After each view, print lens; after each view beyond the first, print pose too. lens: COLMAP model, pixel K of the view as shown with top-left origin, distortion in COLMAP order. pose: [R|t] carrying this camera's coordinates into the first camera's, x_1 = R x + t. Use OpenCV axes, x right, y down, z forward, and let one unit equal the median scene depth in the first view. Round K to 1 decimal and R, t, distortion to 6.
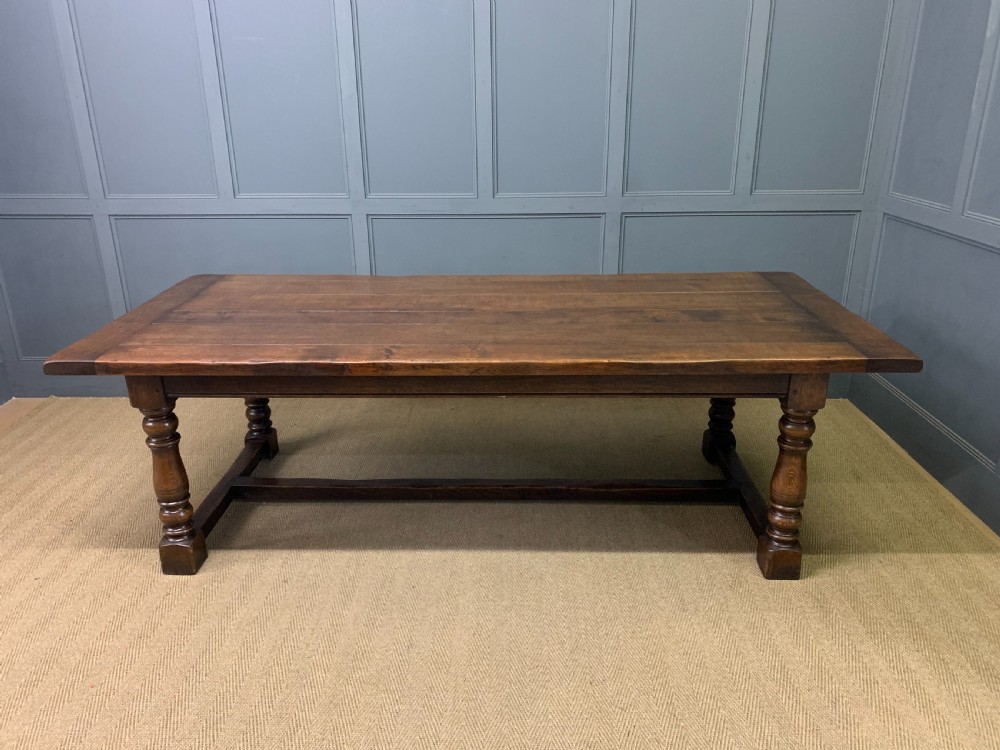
lens RADIAL K [[770.1, 0, 497.1], [0, 770.1, 374.5], [0, 0, 1]] dist [0.027411, -0.011560]
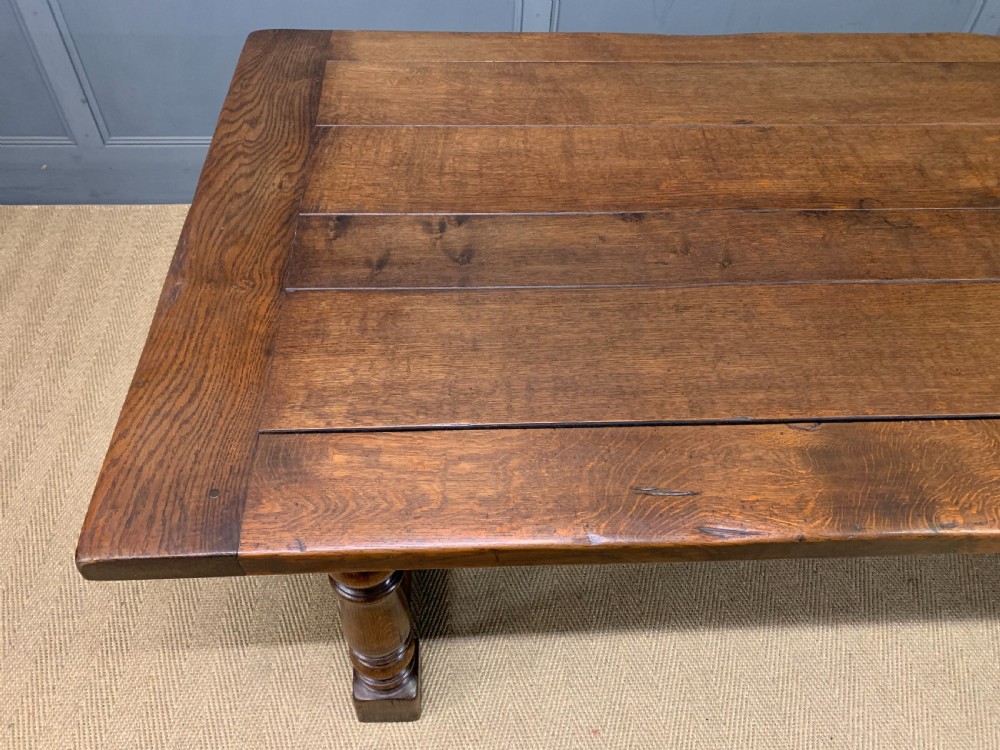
lens RADIAL K [[769.9, 0, 489.7], [0, 769.9, 384.9], [0, 0, 1]] dist [0.028054, -0.013813]
pose [[0.996099, -0.034793, 0.081095, -0.371684], [-0.008335, 0.877782, 0.478988, -0.203447], [-0.087849, -0.477796, 0.874067, 0.626401]]
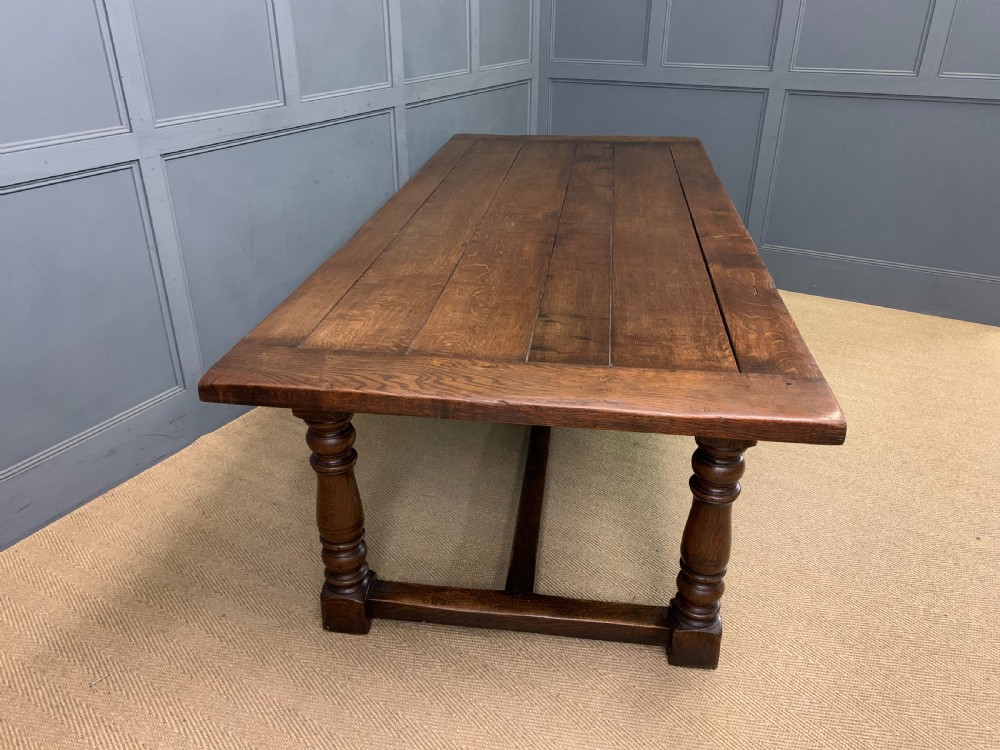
lens RADIAL K [[769.2, 0, 501.2], [0, 769.2, 384.8], [0, 0, 1]] dist [0.024290, -0.008331]
pose [[0.481116, -0.399766, 0.780202, -0.836596], [0.303826, 0.910852, 0.279353, -0.183515], [-0.822324, 0.102644, 0.559685, 0.632677]]
